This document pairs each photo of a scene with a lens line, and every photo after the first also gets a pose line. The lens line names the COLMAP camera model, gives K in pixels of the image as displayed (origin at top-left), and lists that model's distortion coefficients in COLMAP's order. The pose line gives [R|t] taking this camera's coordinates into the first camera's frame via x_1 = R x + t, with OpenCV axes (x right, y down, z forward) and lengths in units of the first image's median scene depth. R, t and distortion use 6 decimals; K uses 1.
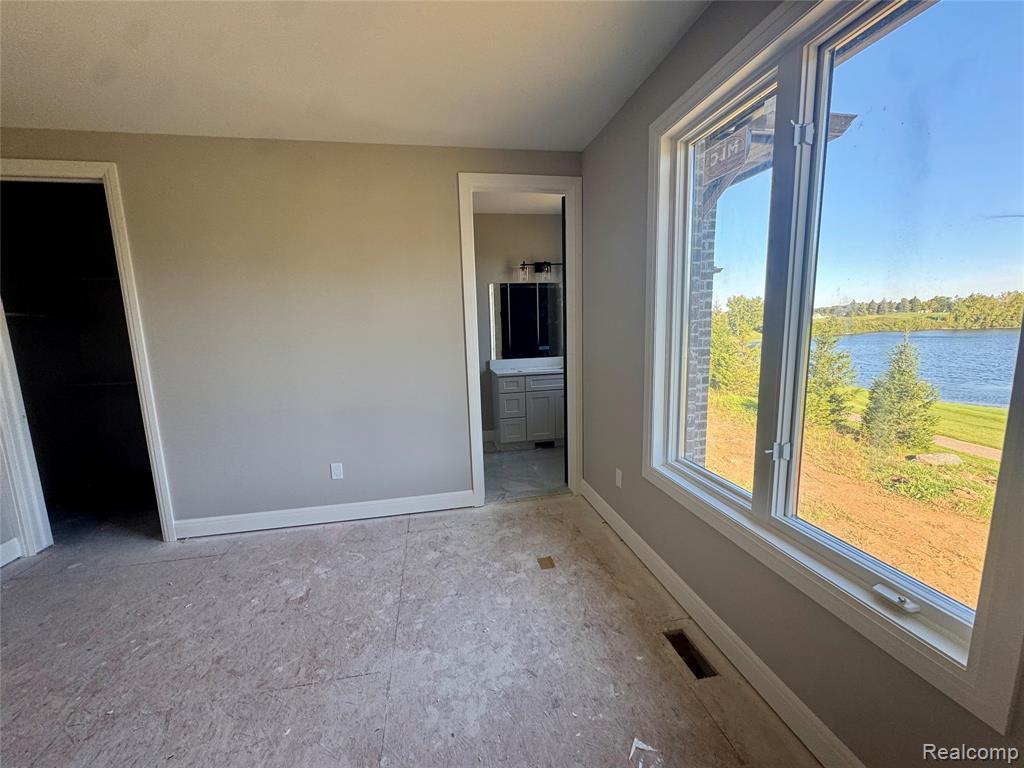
lens RADIAL K [[409.6, 0, 512.9], [0, 409.6, 383.5], [0, 0, 1]] dist [-0.002176, -0.000118]
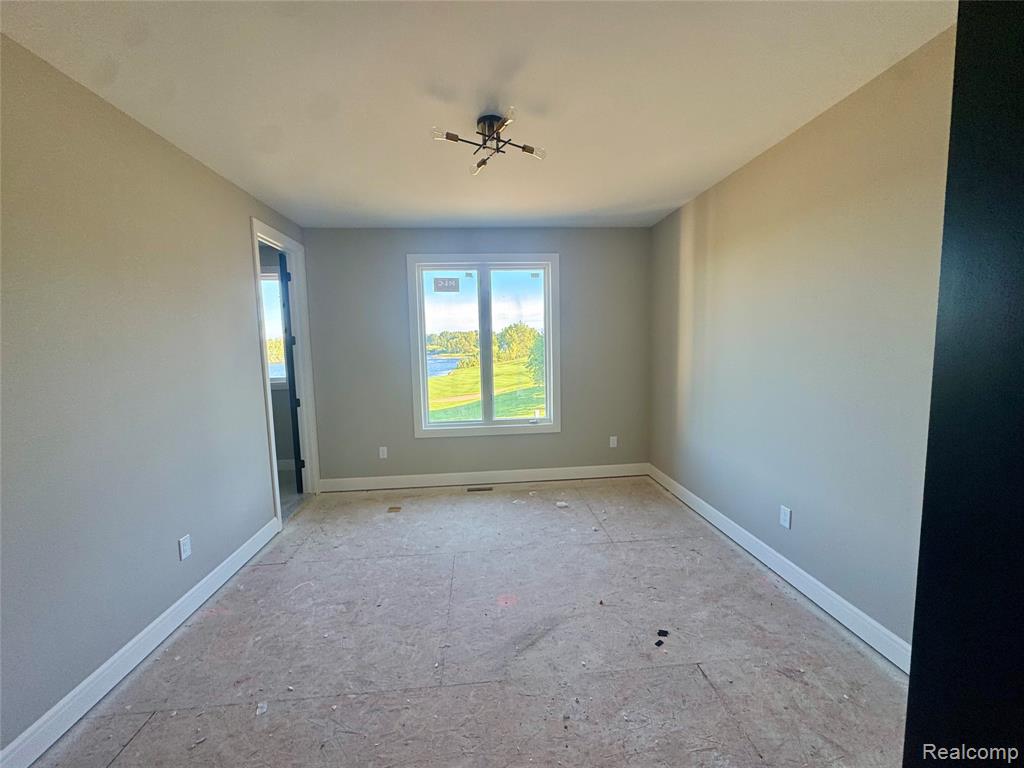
lens RADIAL K [[409.6, 0, 512.9], [0, 409.6, 383.5], [0, 0, 1]] dist [-0.002176, -0.000118]
pose [[0.101049, -0.069697, 0.992437, -1.359417], [0.167838, 0.984440, 0.052046, -0.030130], [-0.980622, 0.161310, 0.111175, 0.324944]]
